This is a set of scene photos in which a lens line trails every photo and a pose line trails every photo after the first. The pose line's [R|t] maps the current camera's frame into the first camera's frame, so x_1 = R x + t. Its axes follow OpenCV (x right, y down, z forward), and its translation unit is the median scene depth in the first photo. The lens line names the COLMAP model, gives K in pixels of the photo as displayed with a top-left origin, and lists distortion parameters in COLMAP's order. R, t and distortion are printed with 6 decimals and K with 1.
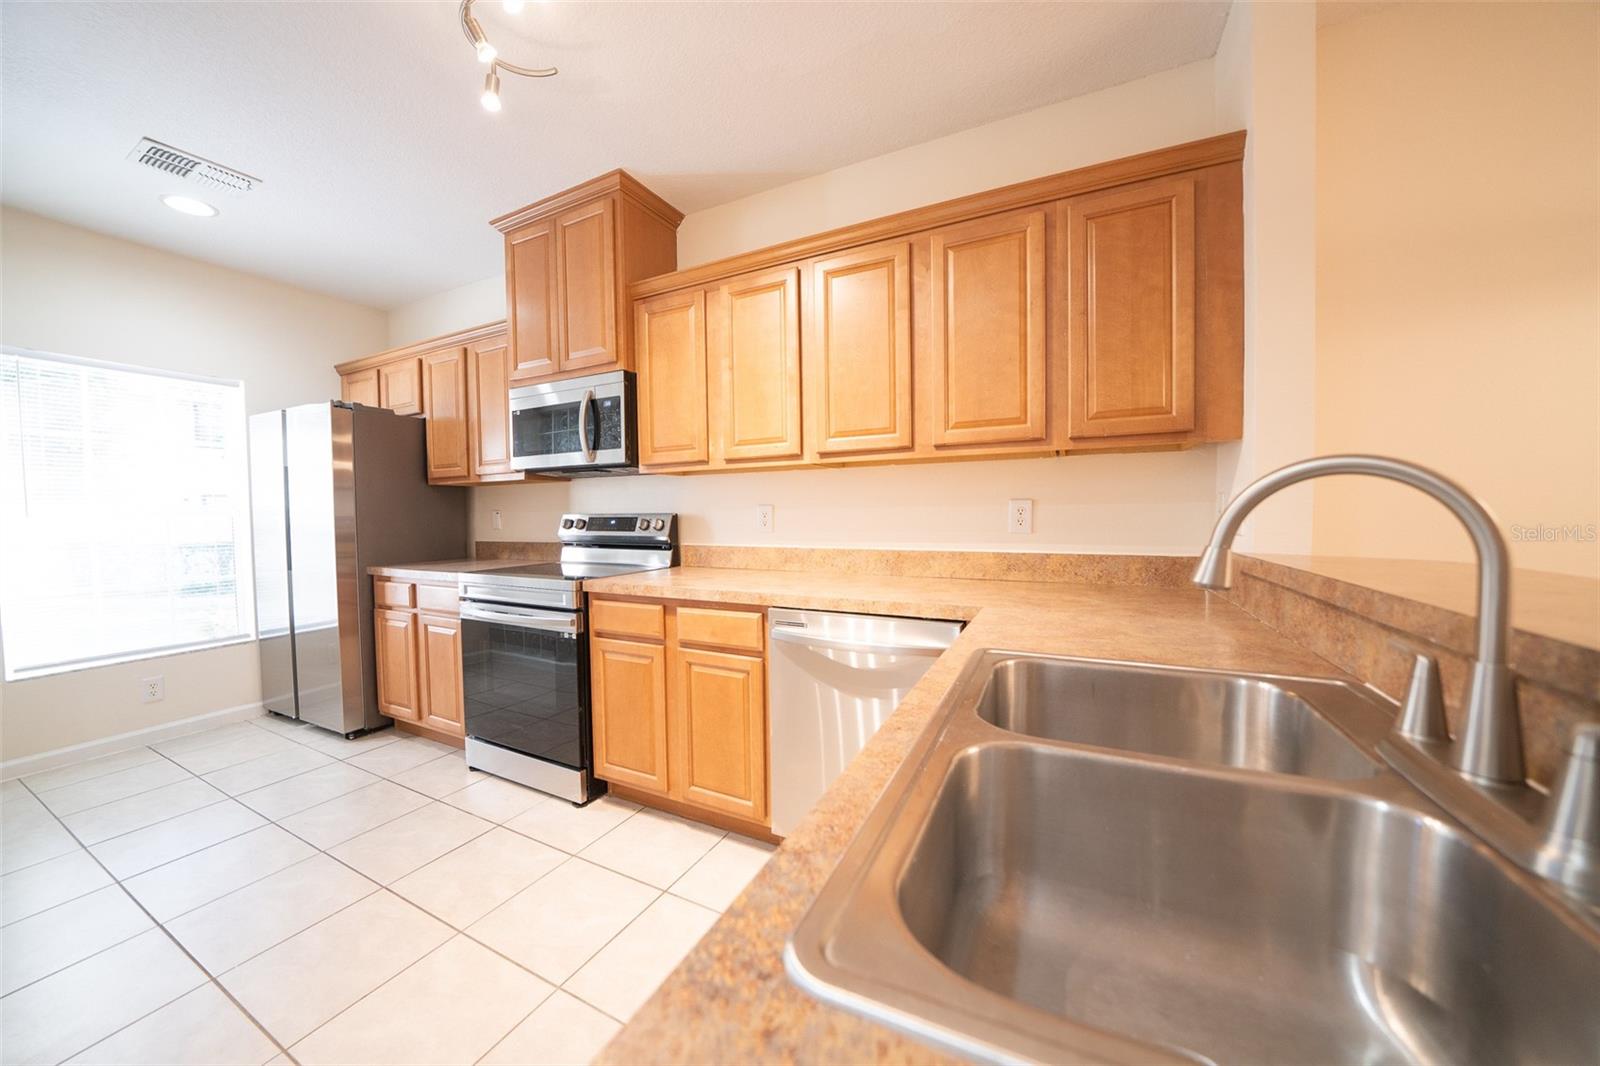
lens RADIAL K [[556.6, 0, 792.2], [0, 556.6, 530.3], [0, 0, 1]] dist [-0.019775, 0.000615]
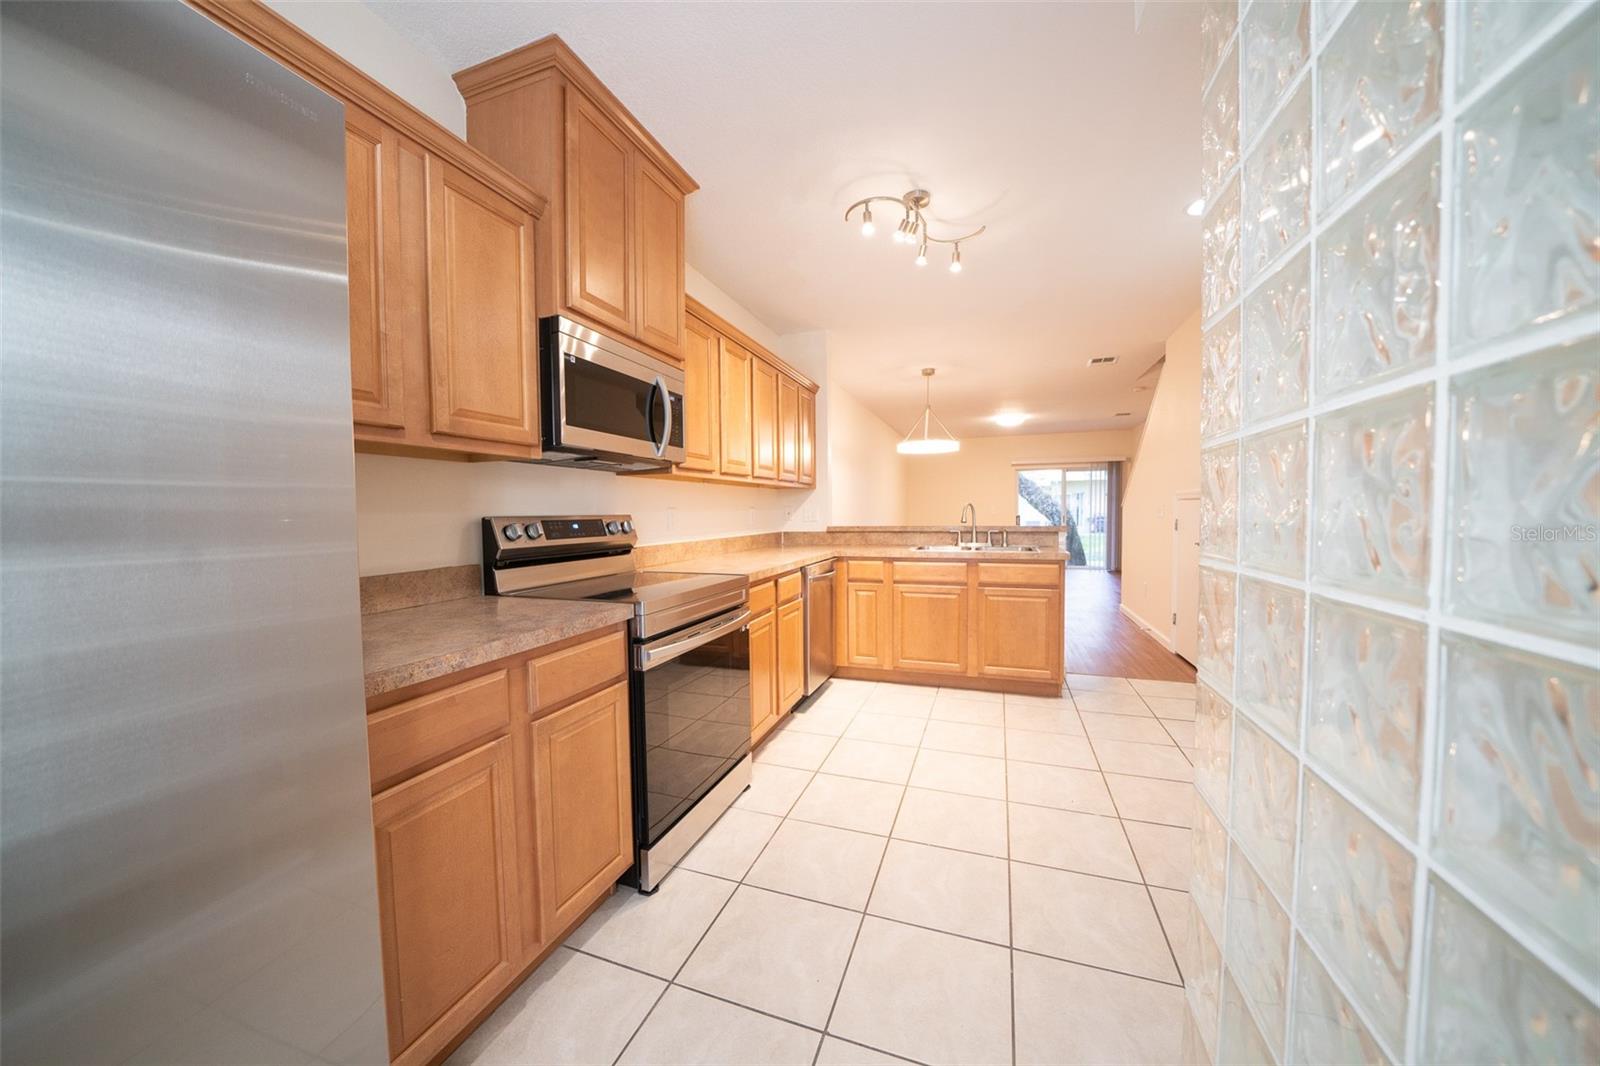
lens RADIAL K [[556.6, 0, 789.2], [0, 556.6, 531.5], [0, 0, 1]] dist [-0.019775, 0.000615]
pose [[-0.123469, -0.023621, 0.992067, -1.386172], [0.047512, 0.998429, 0.029686, -0.019869], [-0.991210, 0.050801, -0.122153, 0.985686]]
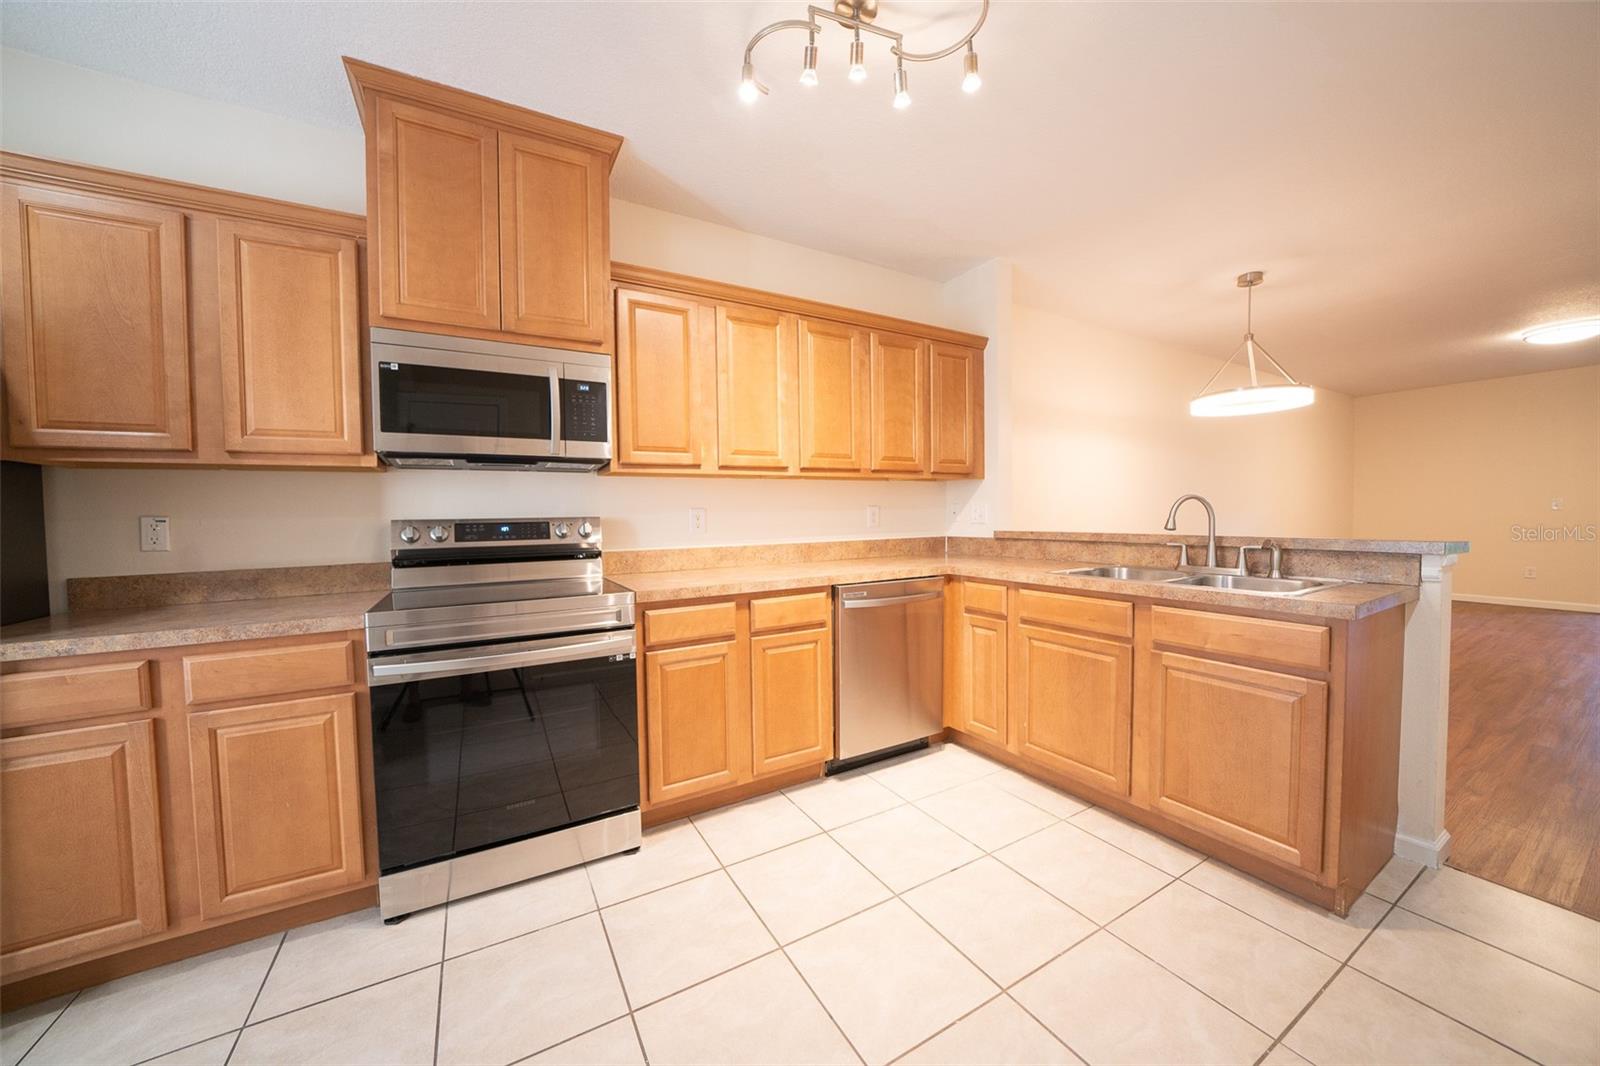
lens RADIAL K [[556.6, 0, 786.7], [0, 556.6, 531.4], [0, 0, 1]] dist [-0.019775, 0.000615]
pose [[0.547343, -0.024923, 0.836537, -0.933908], [0.038745, 0.999239, 0.004420, 0.000626], [-0.836011, 0.029993, 0.547892, 0.296836]]
